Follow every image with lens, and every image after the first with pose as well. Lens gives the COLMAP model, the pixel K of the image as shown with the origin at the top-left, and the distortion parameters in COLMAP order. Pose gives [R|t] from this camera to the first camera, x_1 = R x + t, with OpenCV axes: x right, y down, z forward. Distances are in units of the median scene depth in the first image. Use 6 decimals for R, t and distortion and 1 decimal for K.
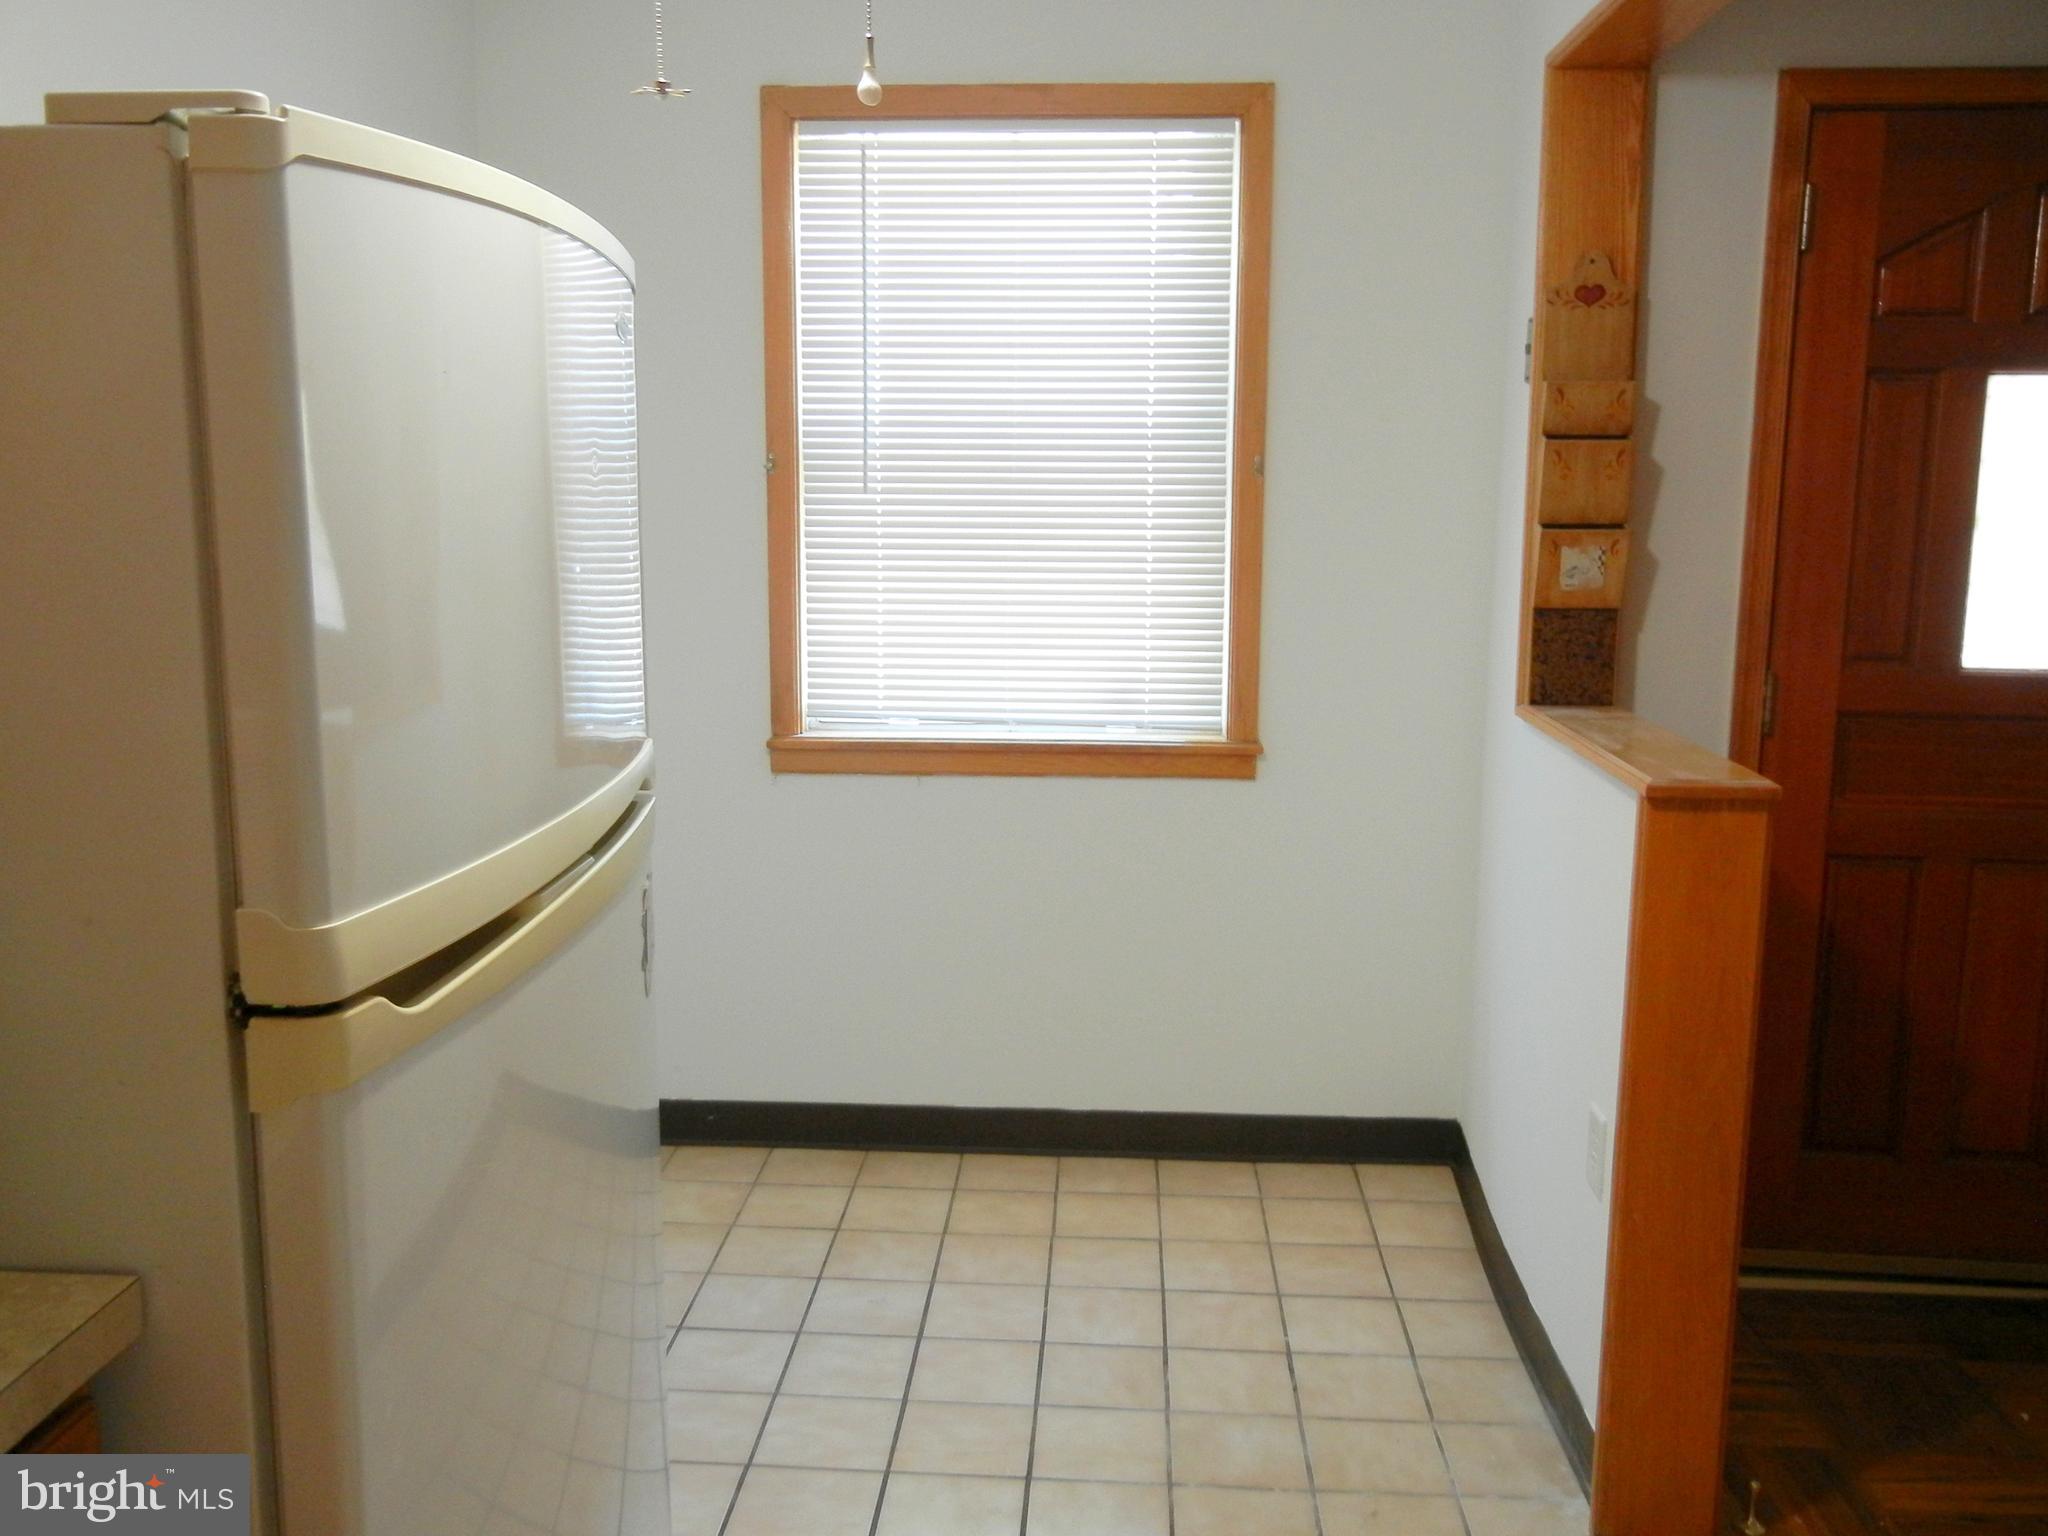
lens RADIAL K [[1749.1, 0, 1024.0], [0, 1749.1, 768.0], [0, 0, 1]] dist [-0.008539, 0.008139]
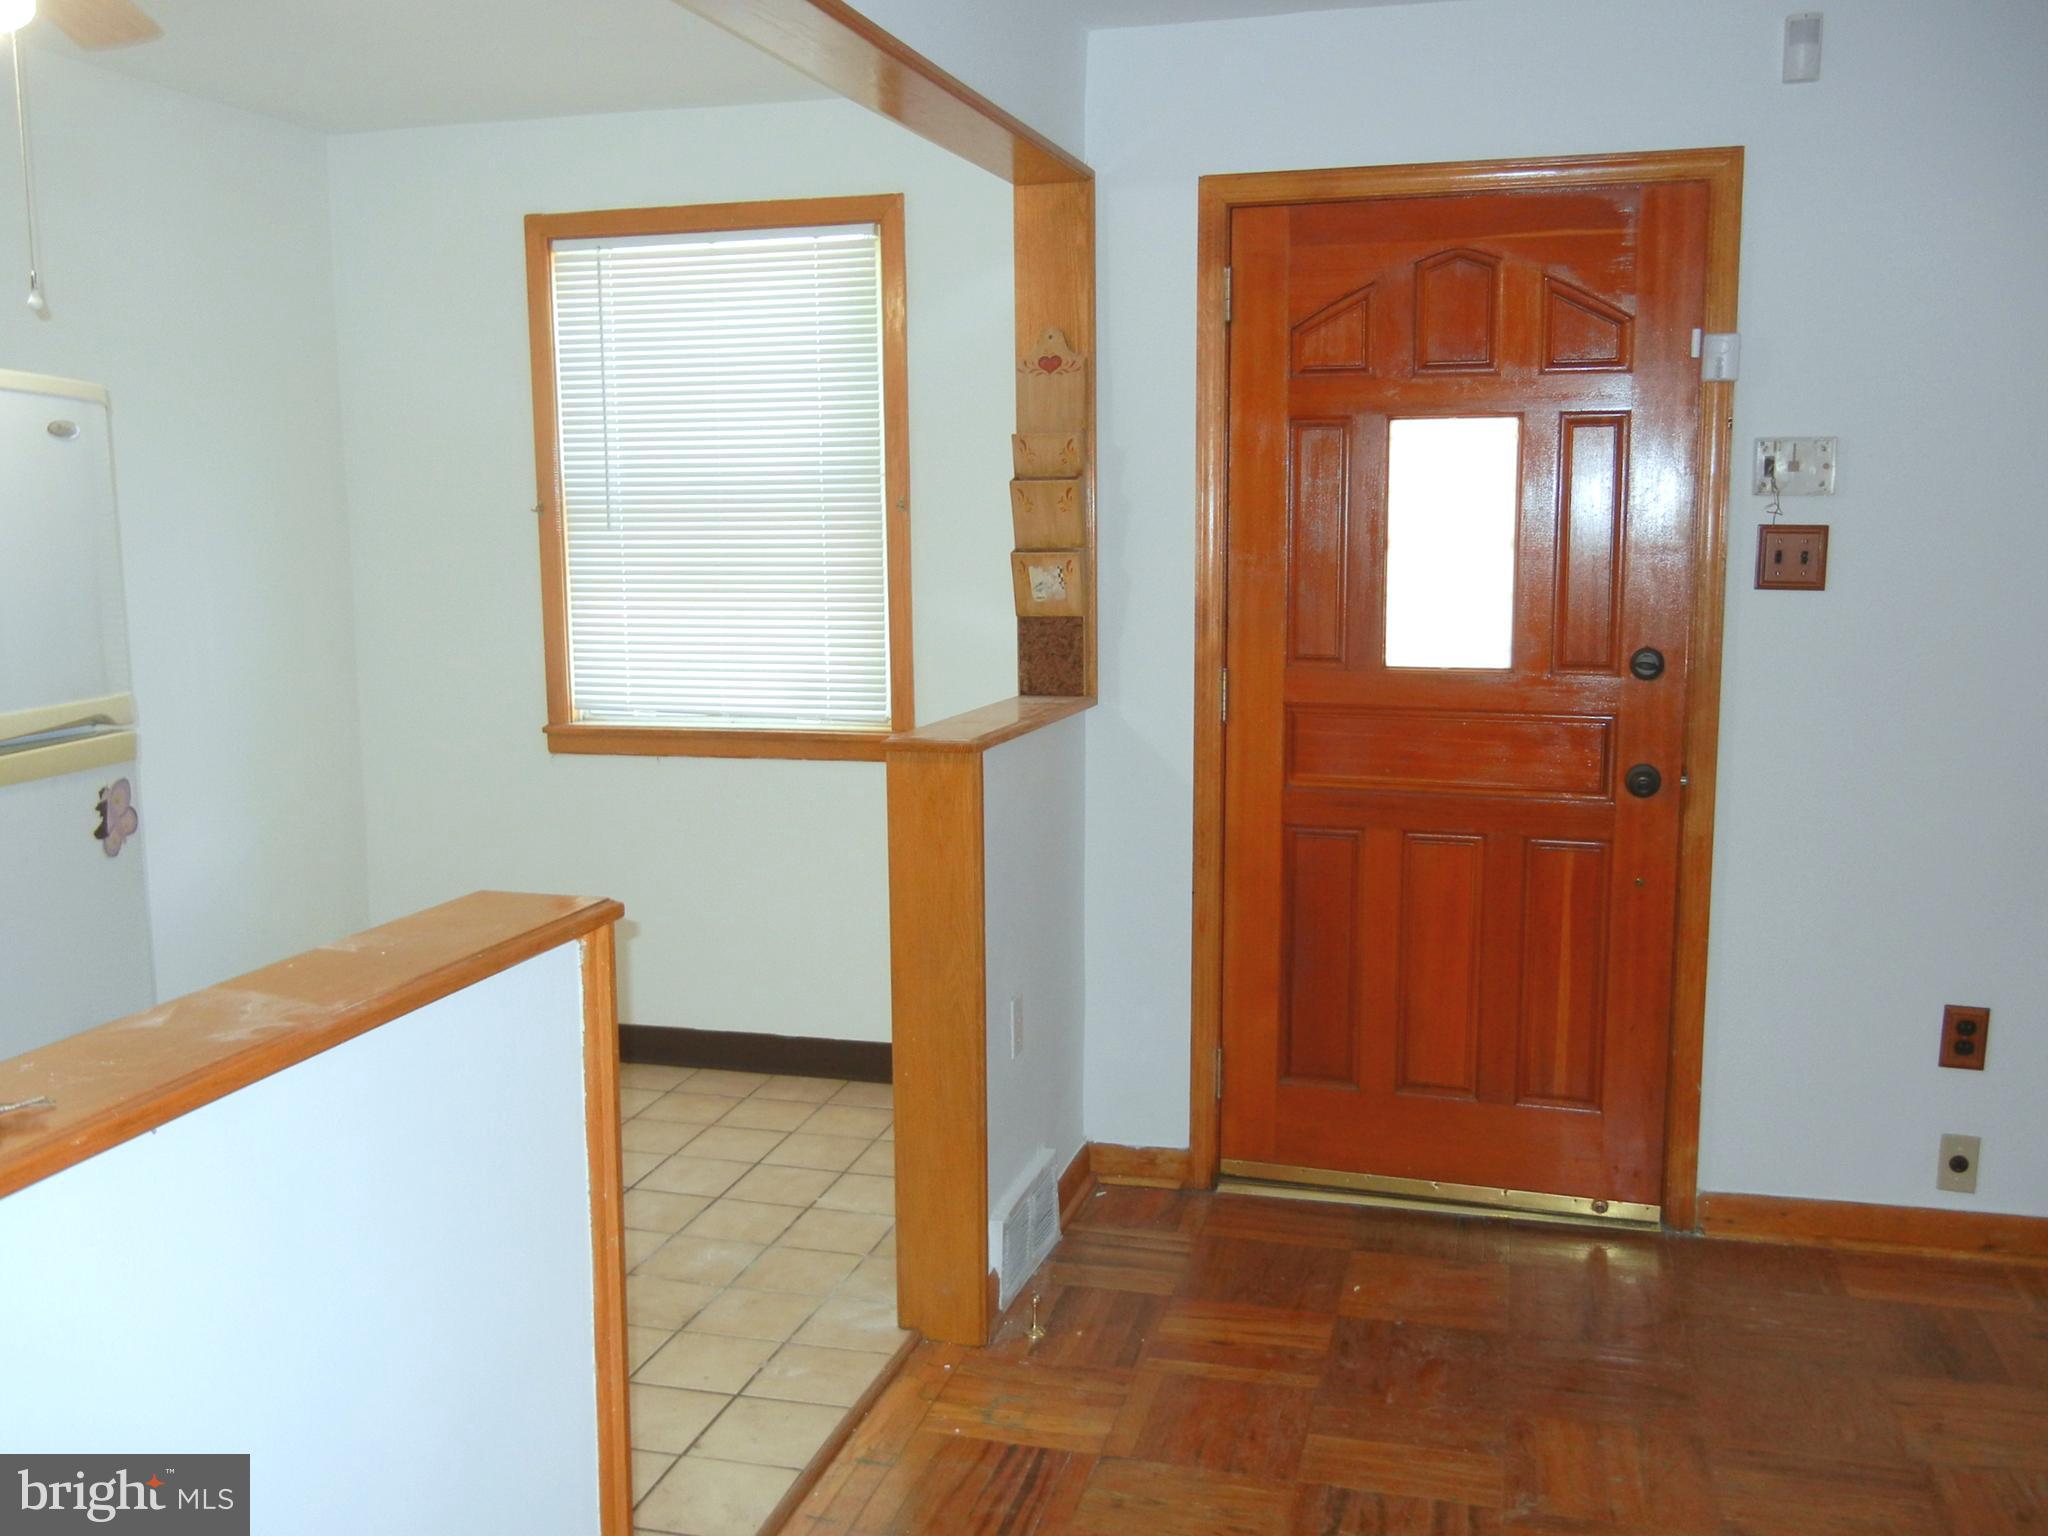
lens RADIAL K [[1826.9, 0, 1024.0], [0, 1826.9, 768.0], [0, 0, 1]] dist [-0.007978, -0.025754]
pose [[0.978759, 0.013068, -0.204597, 0.488173], [-0.017925, 0.999599, -0.021904, 0.038082], [0.204228, 0.025106, 0.978601, -0.226216]]
